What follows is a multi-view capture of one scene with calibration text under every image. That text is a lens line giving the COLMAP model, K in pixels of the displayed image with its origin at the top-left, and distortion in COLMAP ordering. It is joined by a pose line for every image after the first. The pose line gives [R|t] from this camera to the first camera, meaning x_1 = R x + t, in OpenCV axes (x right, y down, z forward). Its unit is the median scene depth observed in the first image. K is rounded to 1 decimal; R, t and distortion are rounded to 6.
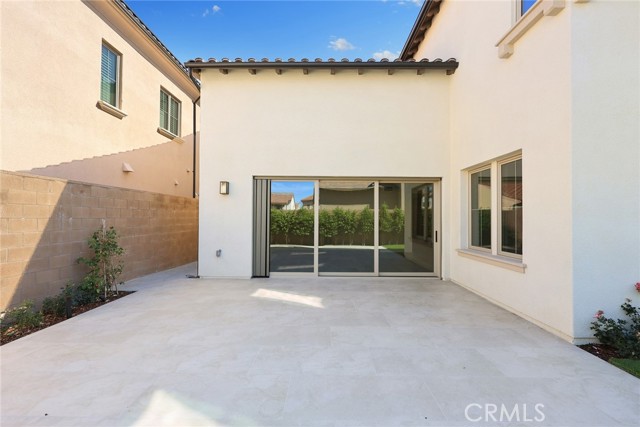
lens RADIAL K [[295.6, 0, 323.1], [0, 295.6, 213.2], [0, 0, 1]] dist [-0.000887, -0.000258]
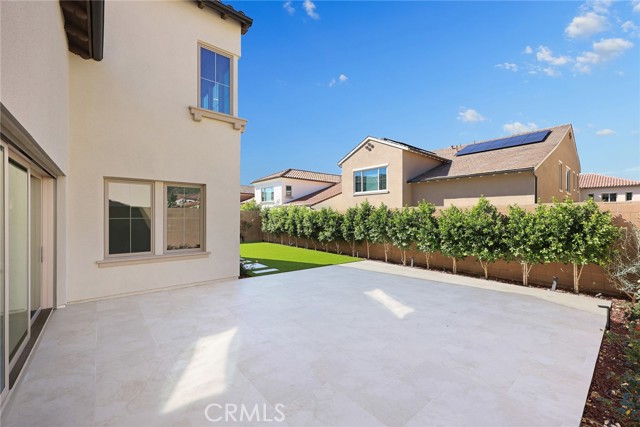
lens RADIAL K [[261.8, 0, 318.1], [0, 261.8, 217.0], [0, 0, 1]] dist [0.000374, 0.000063]
pose [[-0.649307, -0.010984, 0.760447, -0.739105], [-0.019038, 0.999817, -0.001814, -0.034917], [-0.760288, -0.015655, -0.649397, 1.235726]]
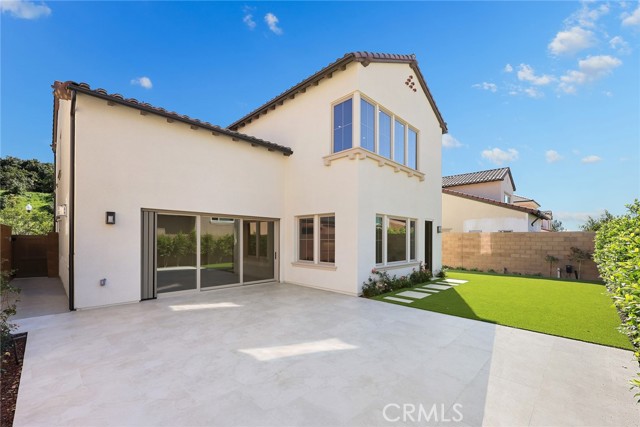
lens RADIAL K [[270.2, 0, 320.1], [0, 270.2, 237.4], [0, 0, 1]] dist [0.000180, -0.000069]
pose [[0.690257, 0.002350, 0.723560, -0.670721], [-0.012956, 0.999875, 0.009112, -0.047389], [-0.723448, -0.015665, 0.690201, -0.225284]]
